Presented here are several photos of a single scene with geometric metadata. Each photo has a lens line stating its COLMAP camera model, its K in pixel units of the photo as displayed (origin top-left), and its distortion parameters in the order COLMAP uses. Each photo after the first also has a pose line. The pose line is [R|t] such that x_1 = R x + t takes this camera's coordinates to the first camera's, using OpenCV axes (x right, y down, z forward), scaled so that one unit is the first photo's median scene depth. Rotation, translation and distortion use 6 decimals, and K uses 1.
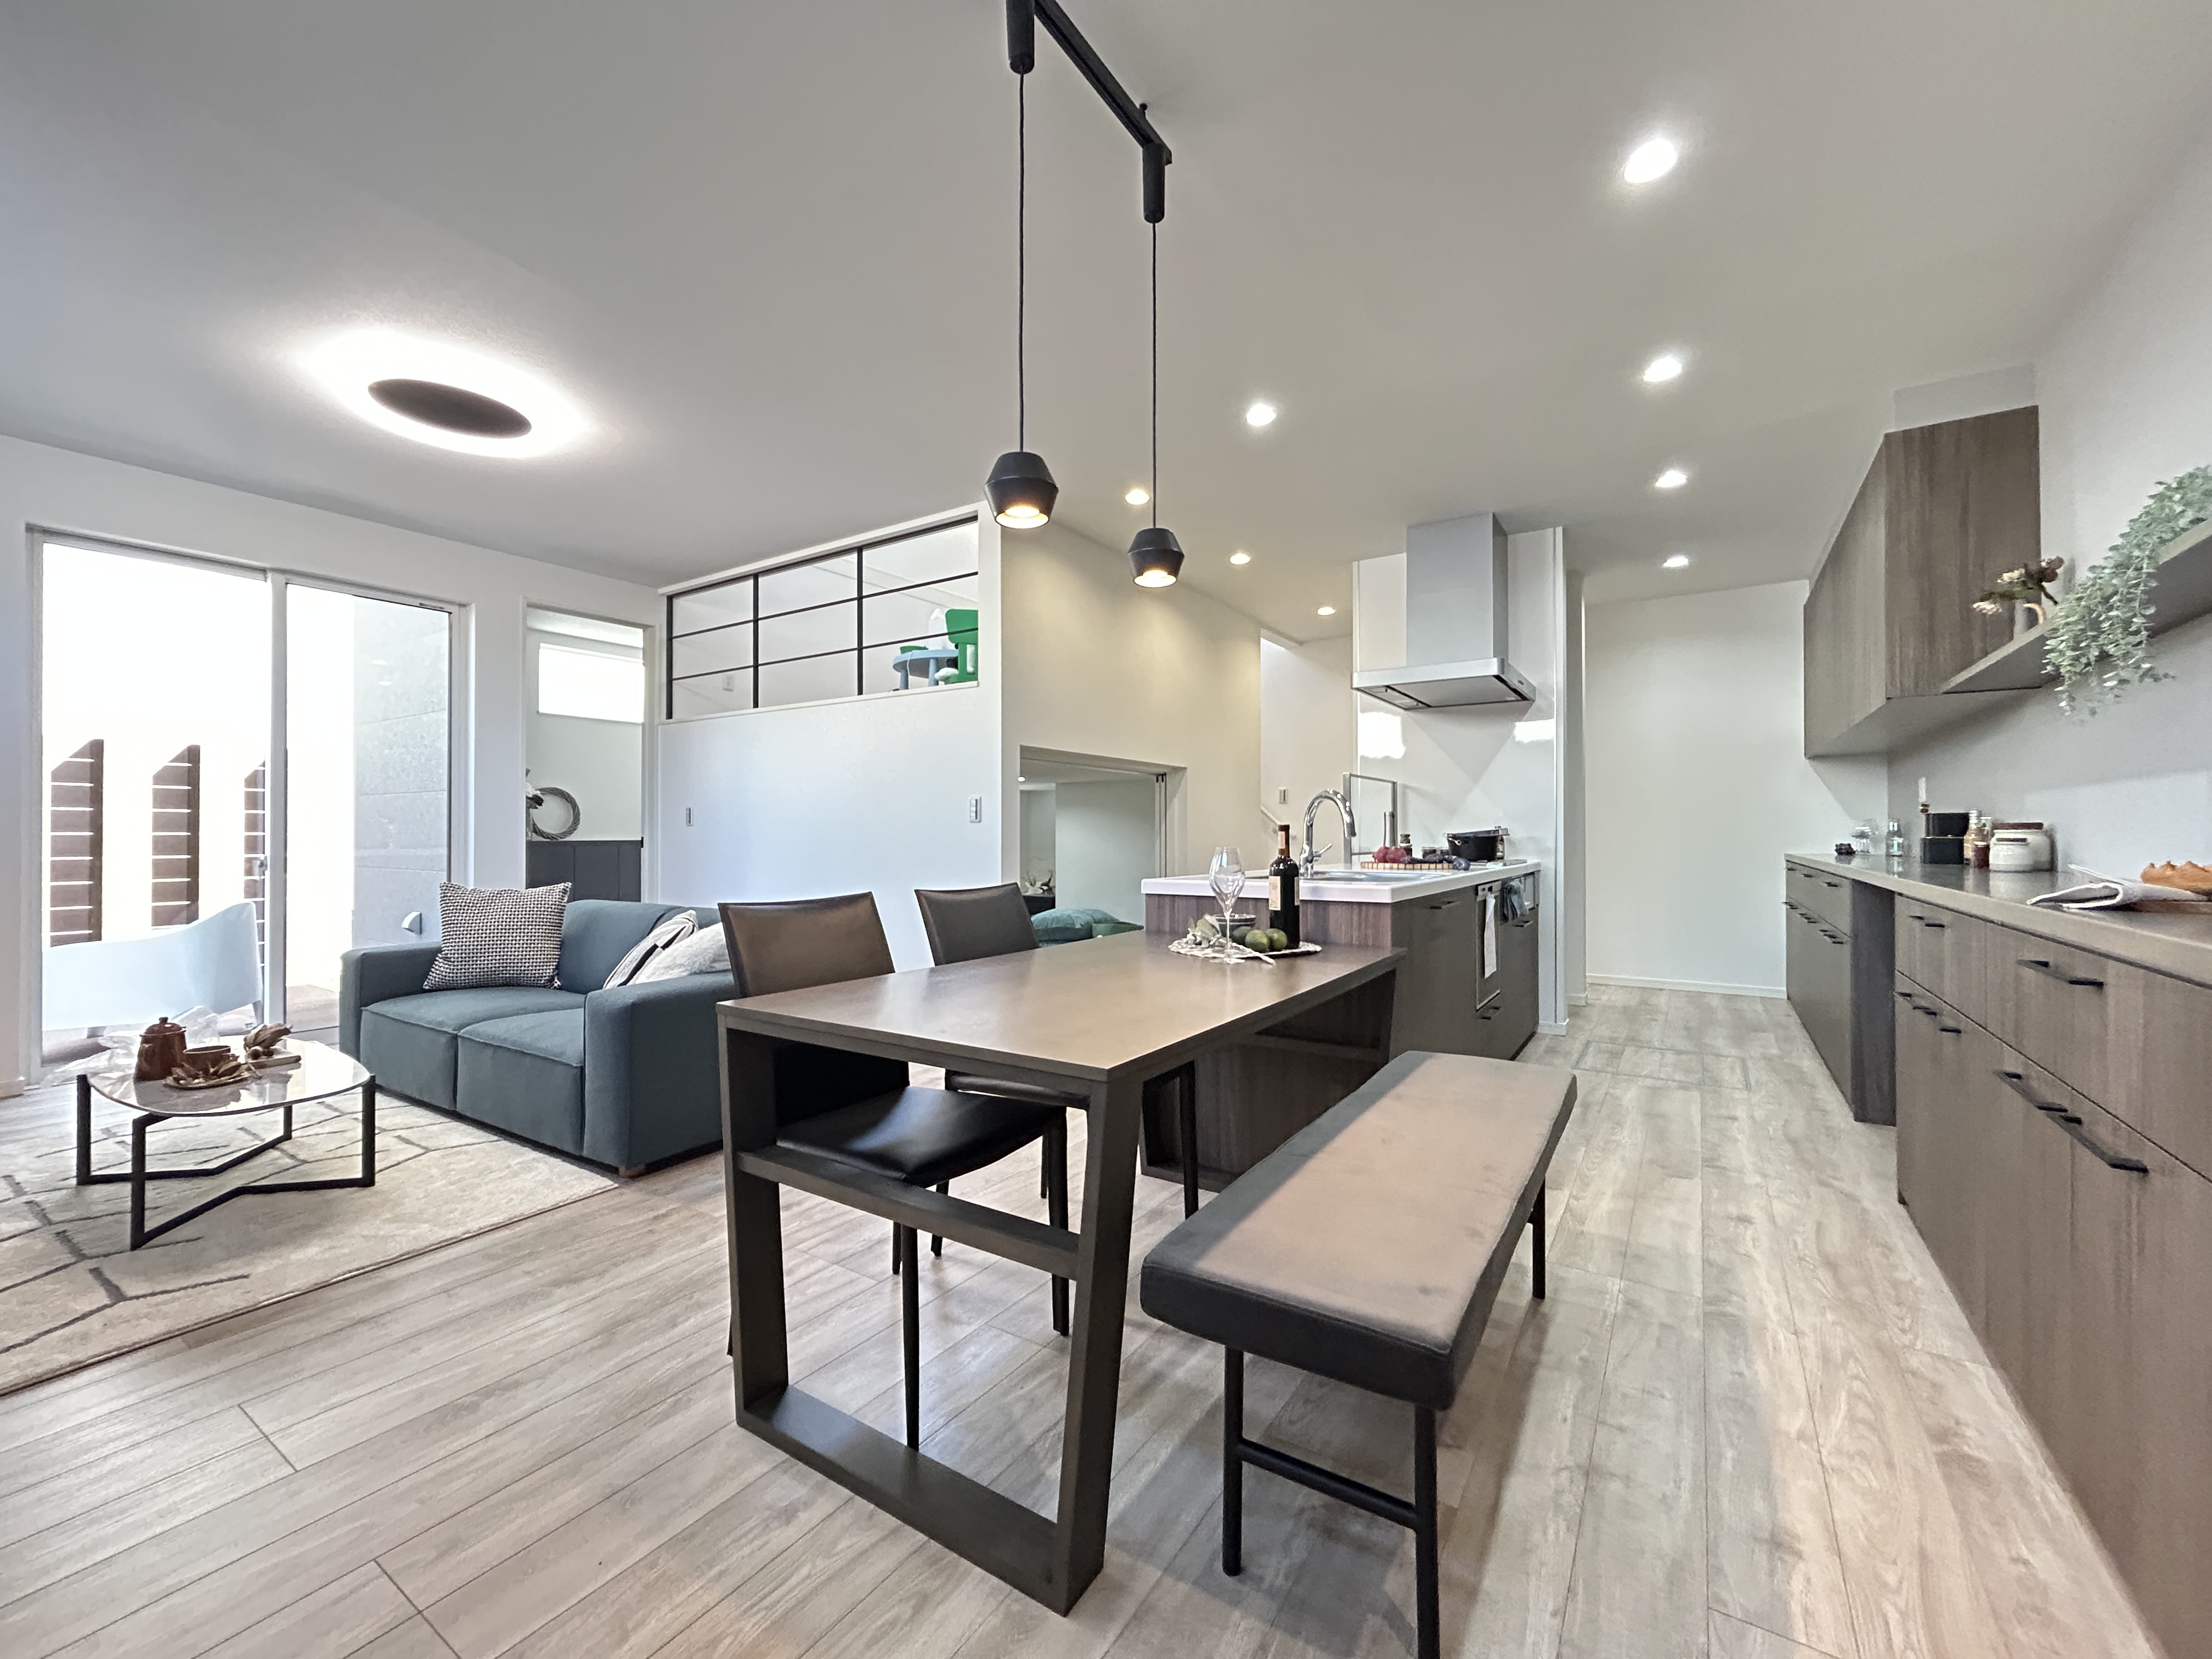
lens RADIAL K [[896.8, 0, 1107.0], [0, 896.8, 828.7], [0, 0, 1]] dist [-0.000345, 0.000492]
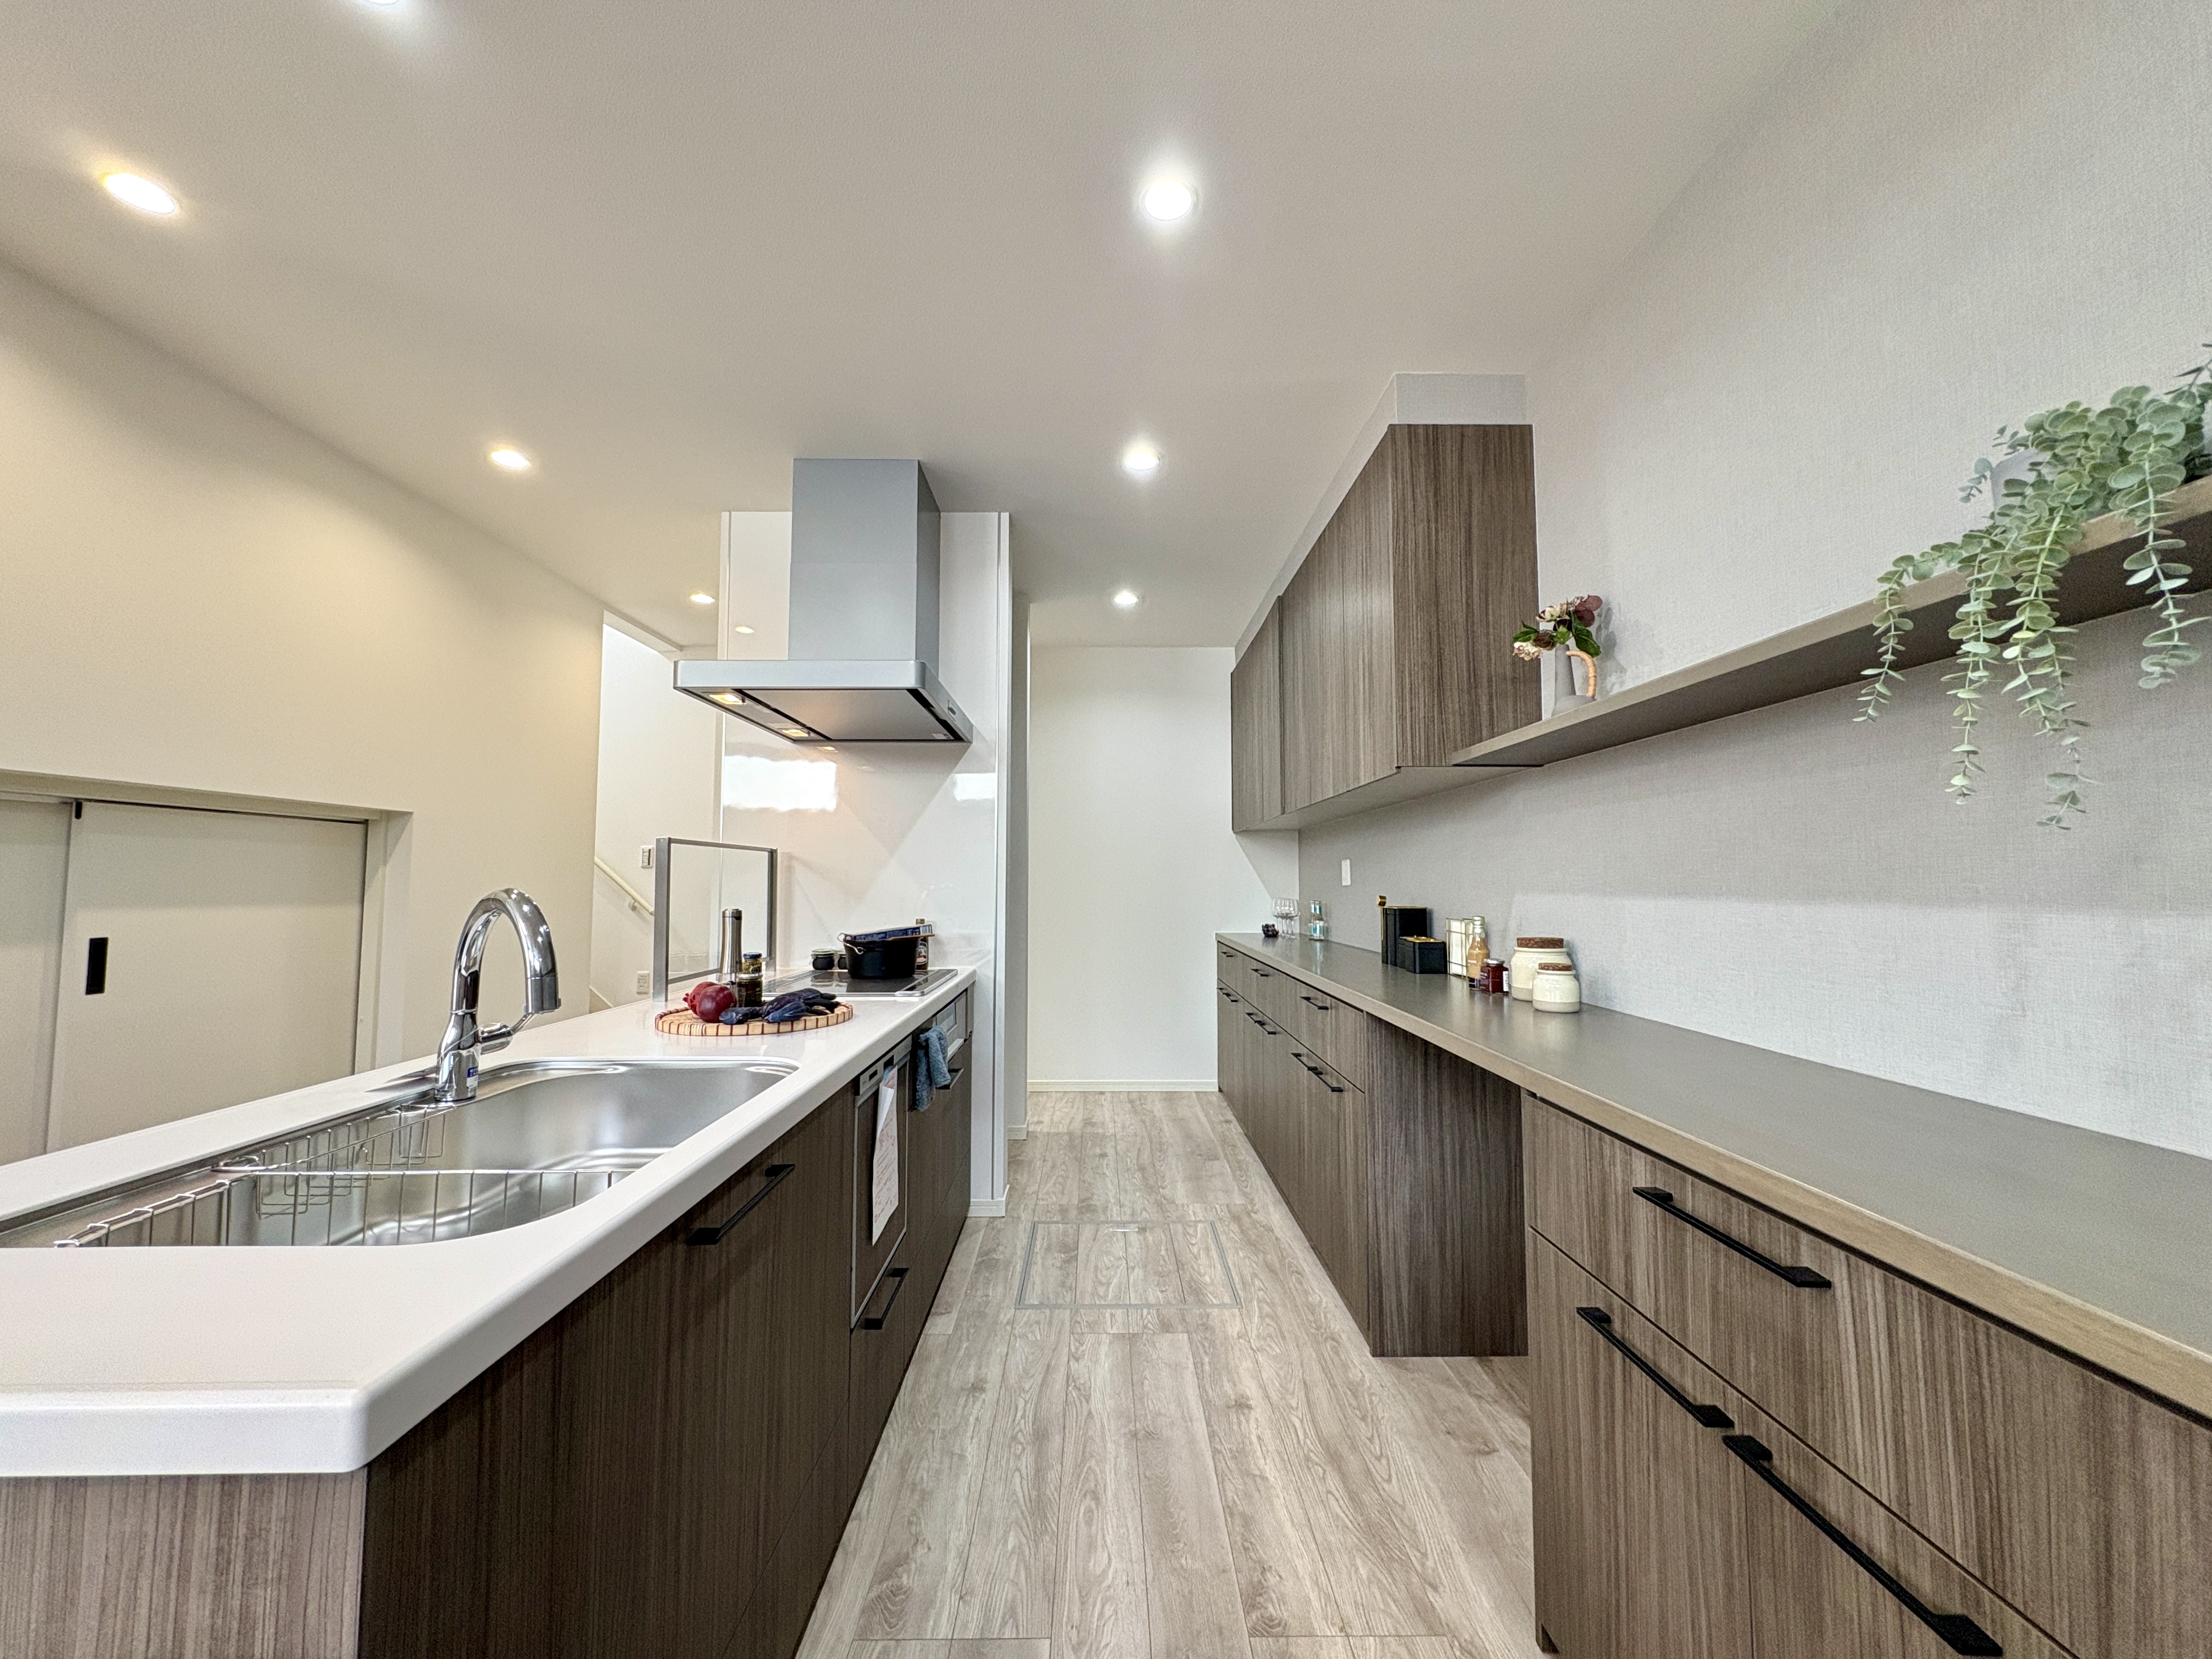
lens RADIAL K [[882.4, 0, 1104.0], [0, 882.4, 828.3], [0, 0, 1]] dist [0.003763, -0.000041]
pose [[0.830887, 0.034510, 0.555370, 0.215850], [-0.003297, 0.998363, -0.057104, -0.042460], [-0.556432, 0.045616, 0.829640, 0.440396]]
